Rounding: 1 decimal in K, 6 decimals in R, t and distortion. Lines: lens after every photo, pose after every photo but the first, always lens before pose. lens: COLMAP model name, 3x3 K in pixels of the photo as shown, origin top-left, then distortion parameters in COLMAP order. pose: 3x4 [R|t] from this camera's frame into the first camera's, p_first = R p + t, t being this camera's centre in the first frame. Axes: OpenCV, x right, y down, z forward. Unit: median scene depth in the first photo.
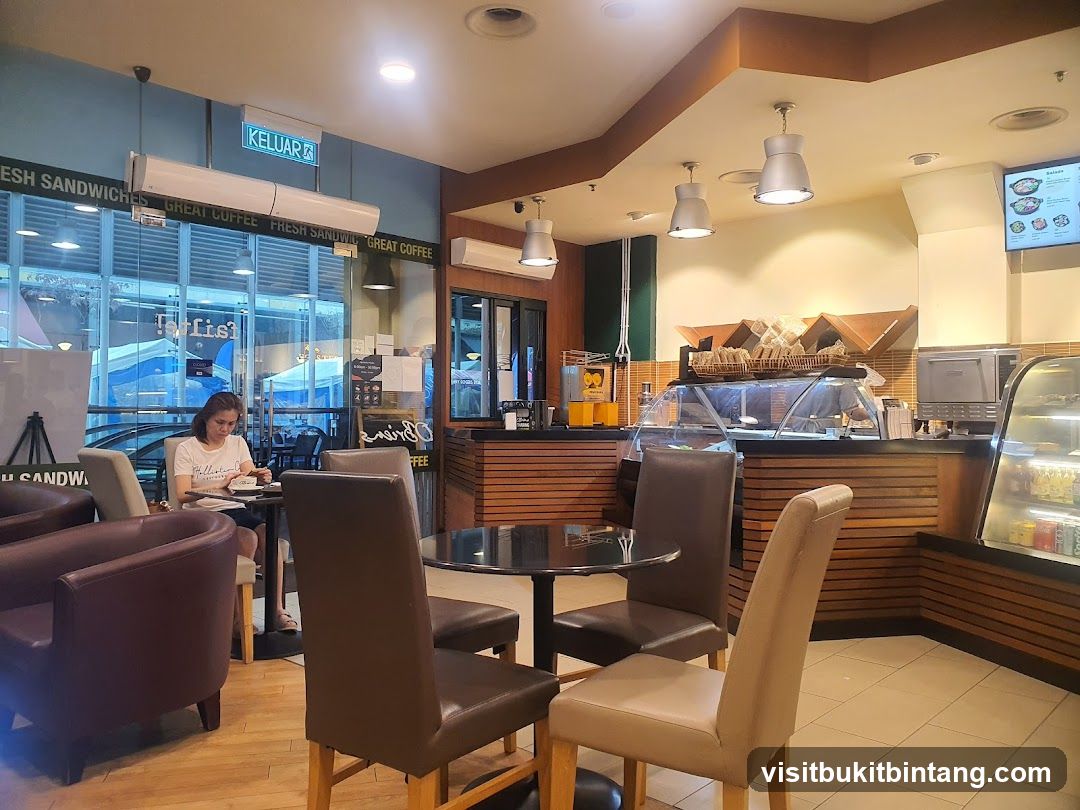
lens RADIAL K [[832.0, 0, 540.0], [0, 832.0, 405.0], [0, 0, 1]] dist [0.006707, 0.000610]
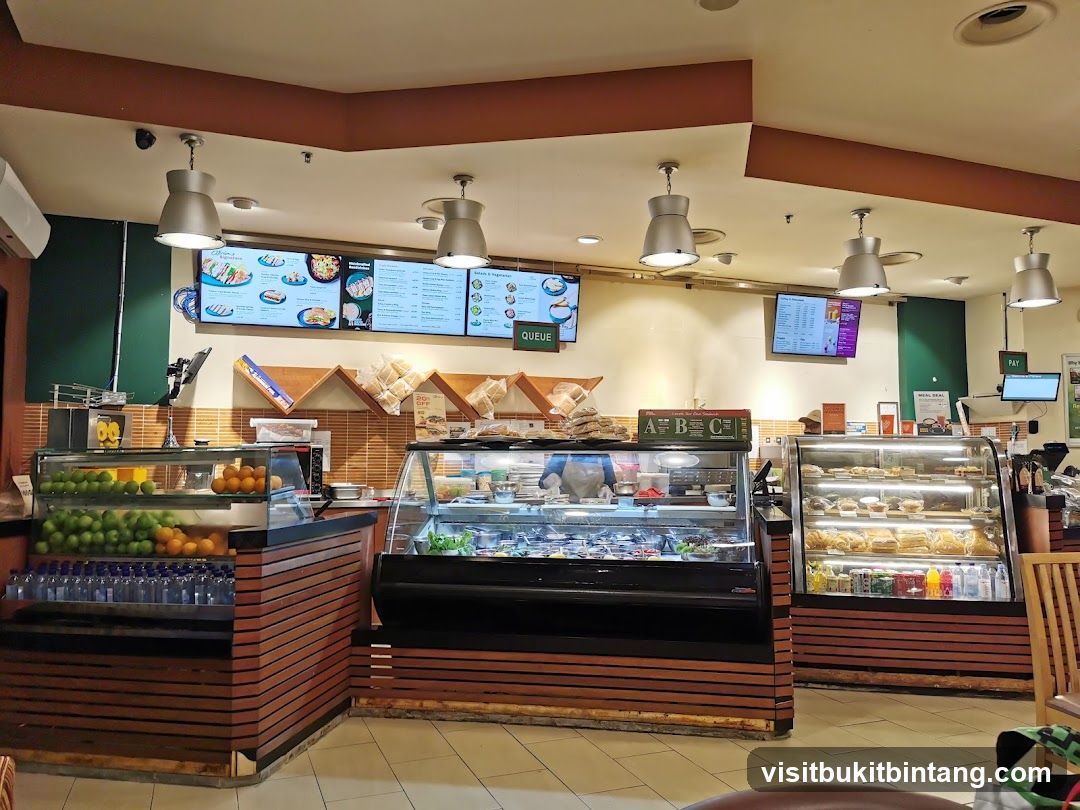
lens RADIAL K [[832.0, 0, 540.0], [0, 832.0, 405.0], [0, 0, 1]] dist [0.006707, 0.000610]
pose [[0.426733, 0.051661, 0.902901, -0.466859], [-0.007021, 0.998526, -0.053814, -0.025552], [-0.904350, 0.016625, 0.426467, 0.552604]]
